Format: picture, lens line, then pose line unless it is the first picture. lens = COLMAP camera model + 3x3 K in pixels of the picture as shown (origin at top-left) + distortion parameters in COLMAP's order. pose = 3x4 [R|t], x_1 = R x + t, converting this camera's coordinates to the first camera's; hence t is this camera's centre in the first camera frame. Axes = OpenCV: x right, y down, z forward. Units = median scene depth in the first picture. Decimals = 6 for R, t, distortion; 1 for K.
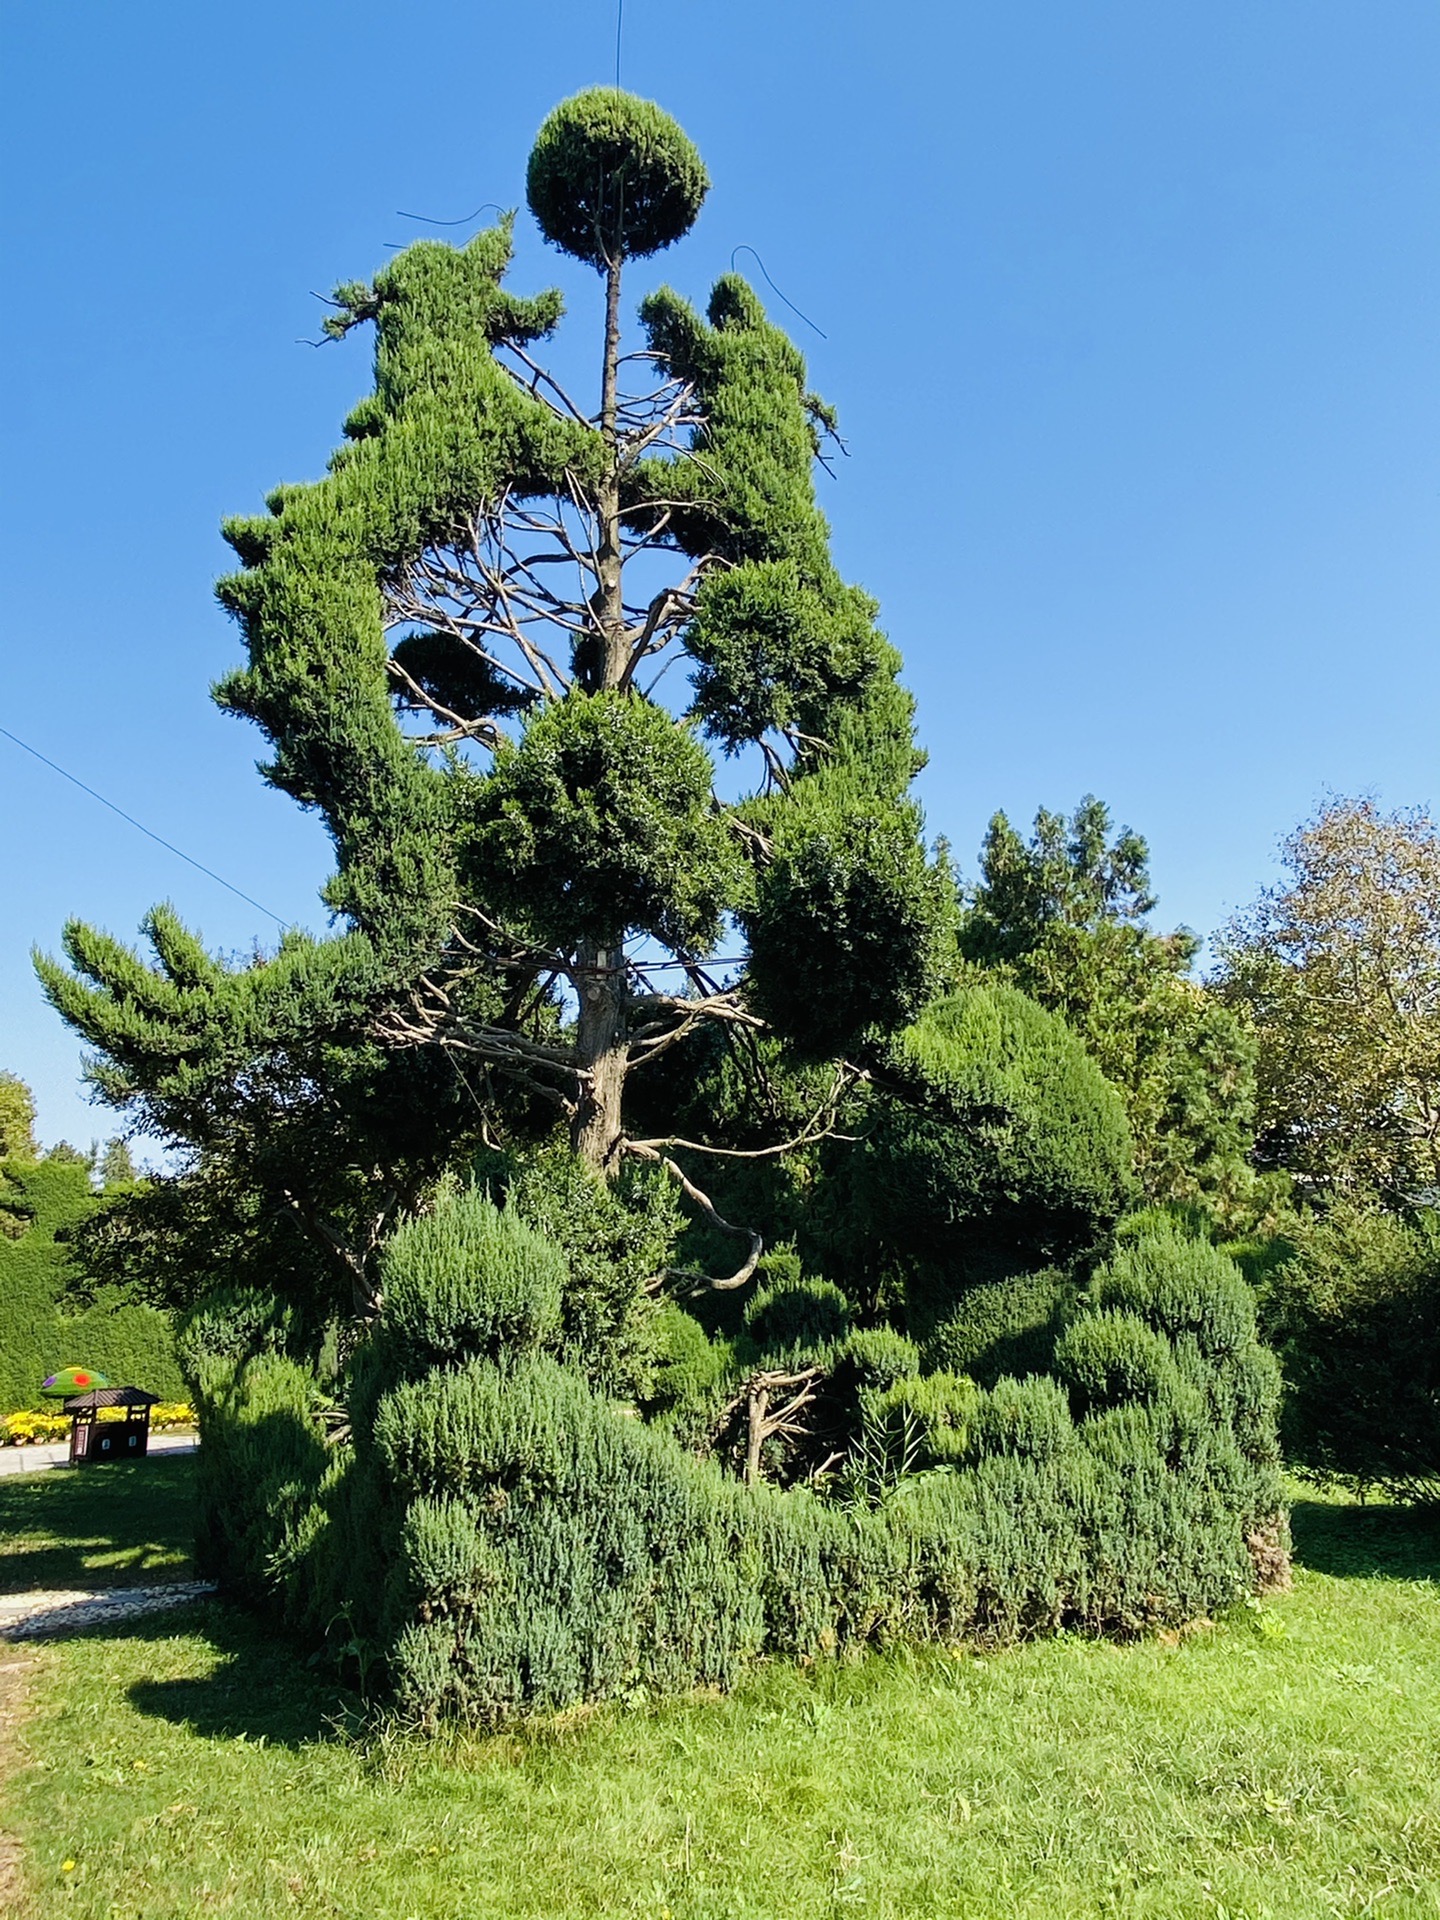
lens RADIAL K [[1396.0, 0, 710.2], [0, 1396.0, 966.8], [0, 0, 1]] dist [0.048684, -0.053207]
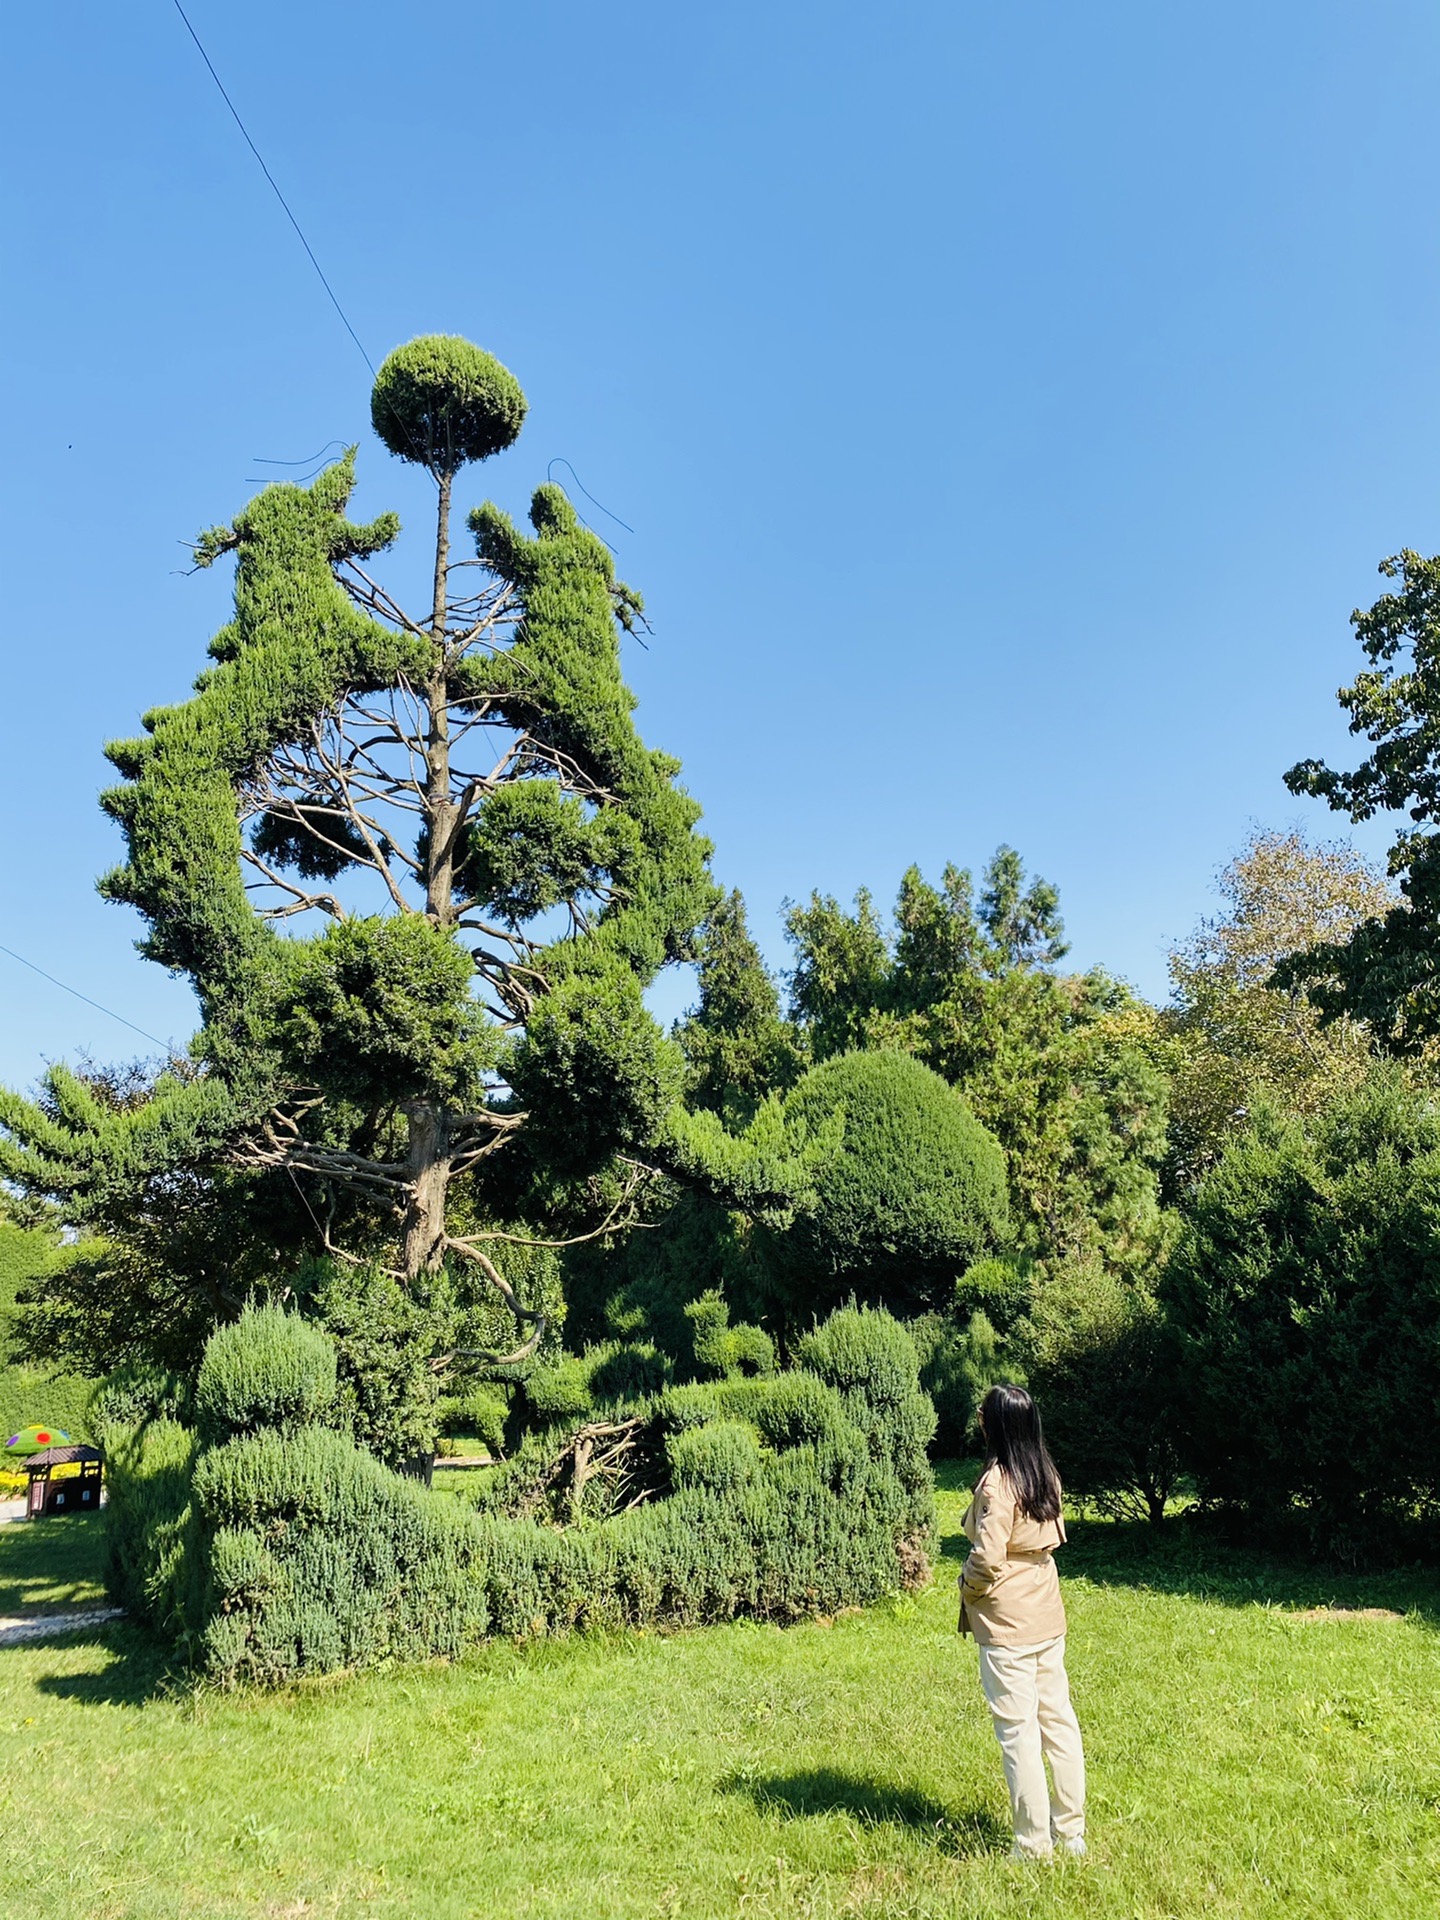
lens RADIAL K [[1514.2, 0, 731.4], [0, 1514.2, 962.8], [0, 0, 1]] dist [0.016056, -0.026884]
pose [[0.999634, -0.027039, -0.000088, 0.197272], [0.027038, 0.999623, -0.004742, -0.104415], [0.000216, 0.004738, 0.999989, -0.326327]]
